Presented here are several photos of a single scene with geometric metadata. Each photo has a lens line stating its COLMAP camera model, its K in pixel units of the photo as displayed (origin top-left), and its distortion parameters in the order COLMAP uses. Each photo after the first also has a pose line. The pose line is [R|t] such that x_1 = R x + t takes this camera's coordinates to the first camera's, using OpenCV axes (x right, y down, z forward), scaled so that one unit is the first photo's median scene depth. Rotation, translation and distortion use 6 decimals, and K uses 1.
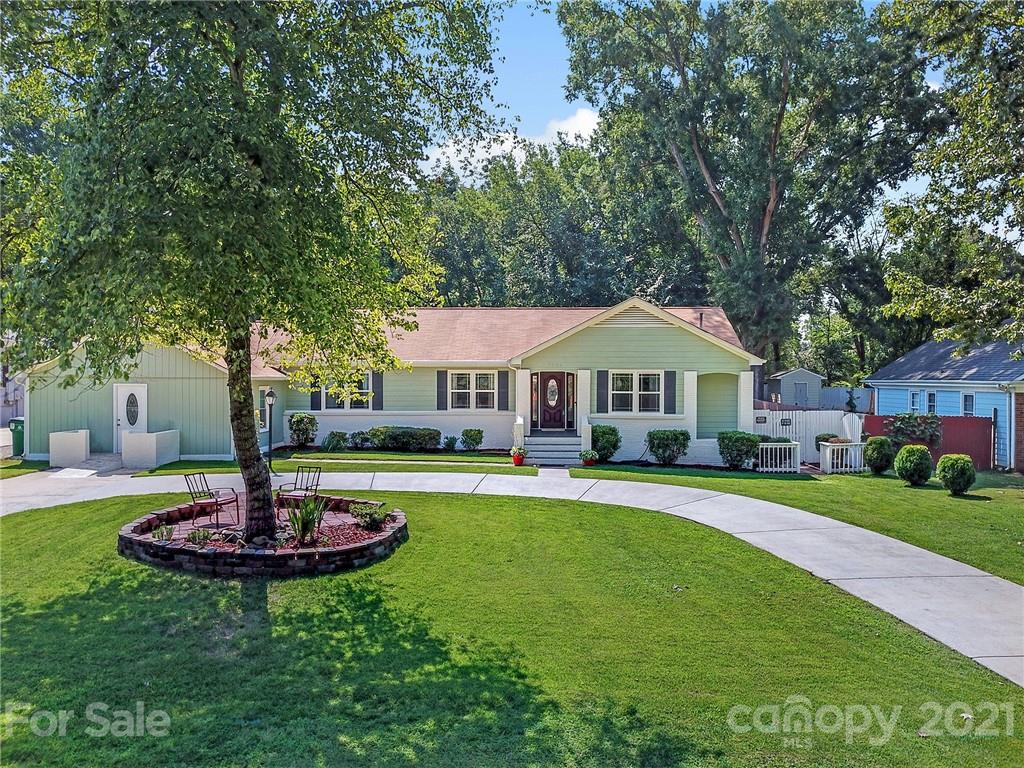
lens RADIAL K [[793.4, 0, 505.6], [0, 793.4, 385.9], [0, 0, 1]] dist [0.010230, -0.012628]
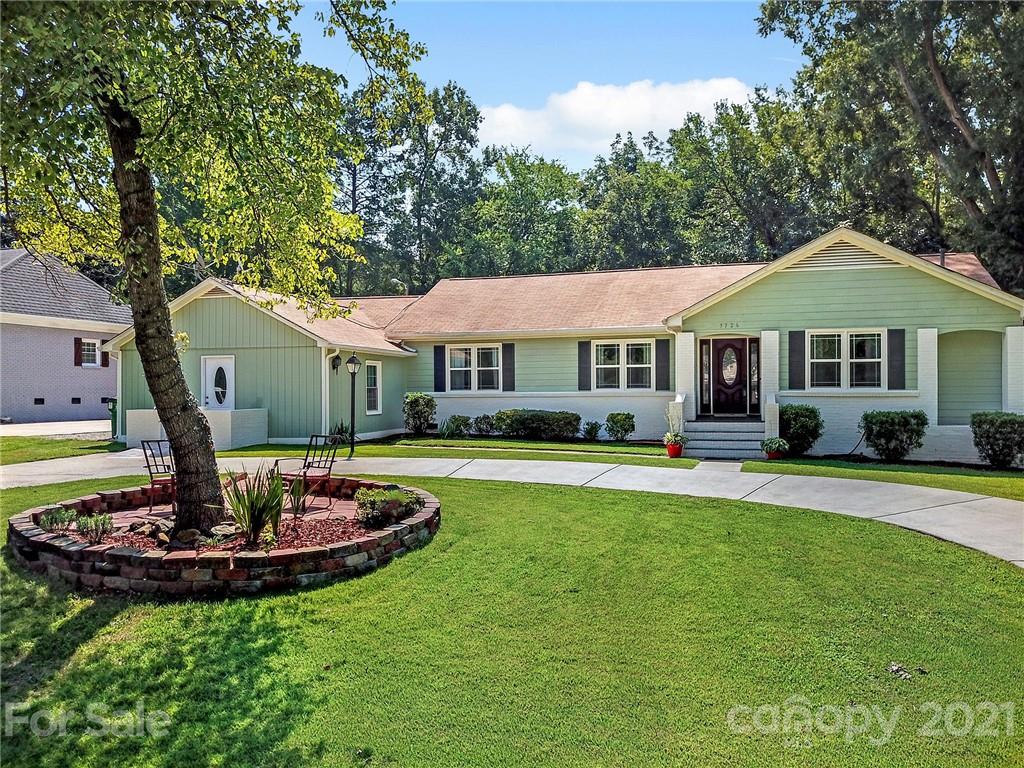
lens RADIAL K [[793.4, 0, 503.8], [0, 793.4, 387.7], [0, 0, 1]] dist [0.010230, -0.012628]
pose [[0.966007, -0.008010, -0.258391, 0.050227], [0.004535, 0.999891, -0.014042, 0.041049], [0.258475, 0.012393, 0.965938, 0.214596]]
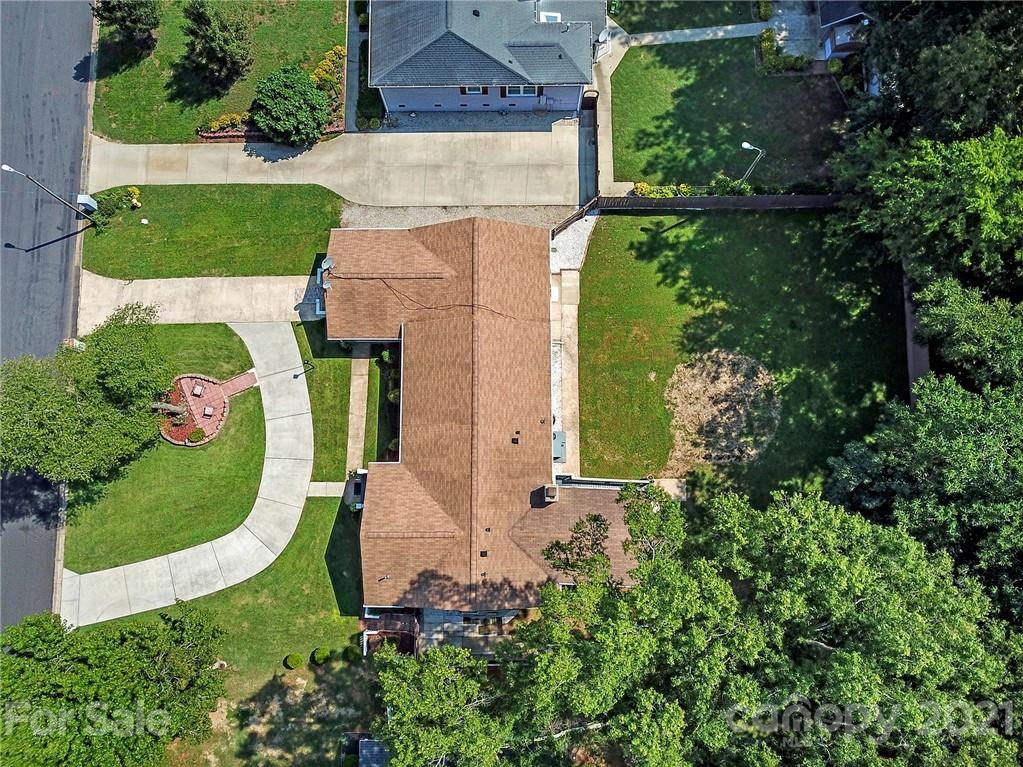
lens RADIAL K [[792.6, 0, 508.2], [0, 792.6, 393.1], [0, 0, 1]] dist [0.010230, -0.012628]
pose [[0.042215, 0.987851, -0.149563, 0.128019], [-0.002931, 0.149818, 0.988709, -1.811872], [0.999104, -0.041300, 0.009220, 1.269137]]
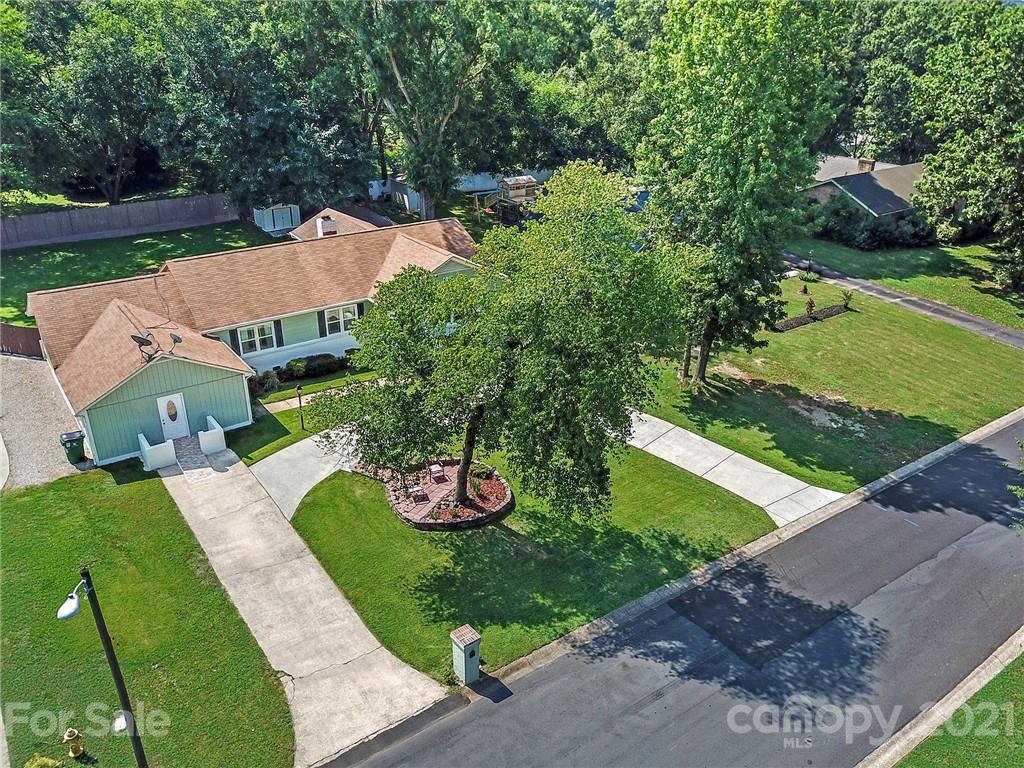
lens RADIAL K [[793.4, 0, 513.5], [0, 793.4, 388.4], [0, 0, 1]] dist [0.010230, -0.012628]
pose [[0.786105, -0.261191, 0.560195, -0.688162], [-0.002763, 0.904833, 0.425757, -0.537953], [-0.618087, -0.336238, 0.710572, -0.308706]]
